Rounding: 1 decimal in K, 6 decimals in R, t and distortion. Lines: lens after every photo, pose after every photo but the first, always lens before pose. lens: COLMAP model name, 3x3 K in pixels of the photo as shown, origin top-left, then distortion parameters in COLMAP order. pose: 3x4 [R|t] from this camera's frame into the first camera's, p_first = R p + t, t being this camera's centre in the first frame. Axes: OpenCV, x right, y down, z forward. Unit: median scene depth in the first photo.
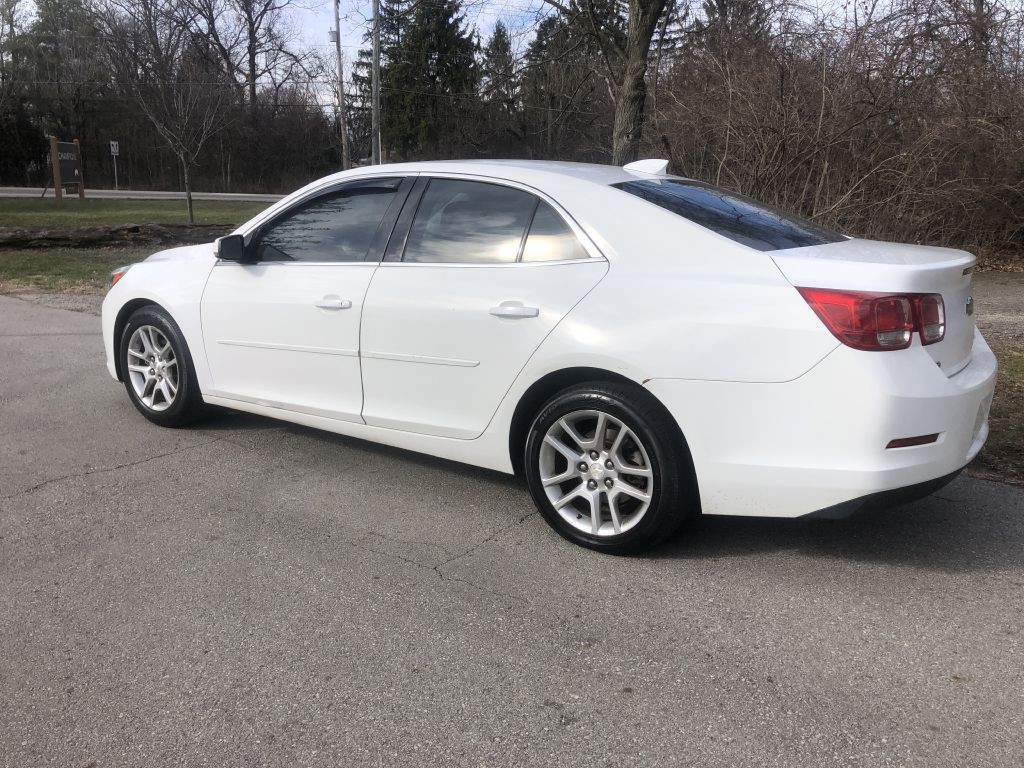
lens RADIAL K [[826.2, 0, 508.8], [0, 826.2, 382.0], [0, 0, 1]] dist [0.039227, -0.037701]
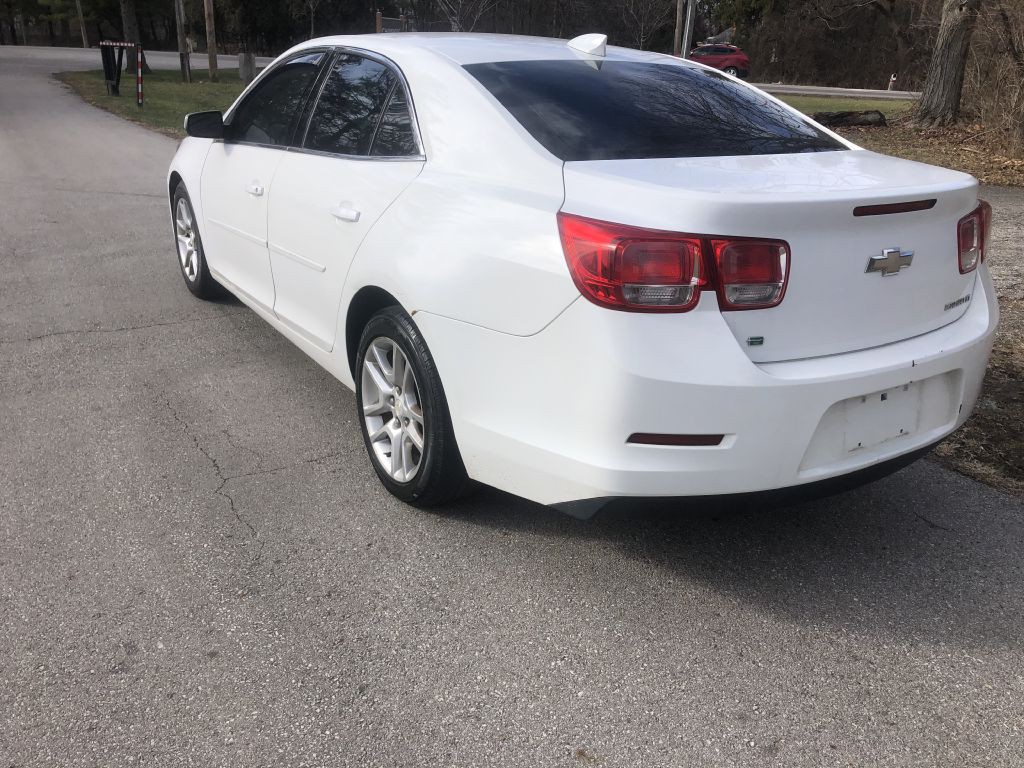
lens RADIAL K [[826.2, 0, 516.8], [0, 826.2, 388.1], [0, 0, 1]] dist [0.039227, -0.037701]
pose [[0.921816, 0.158297, -0.353833, 0.512903], [-0.108693, 0.981752, 0.156044, -0.060761], [0.372077, -0.105384, 0.922200, 0.233701]]
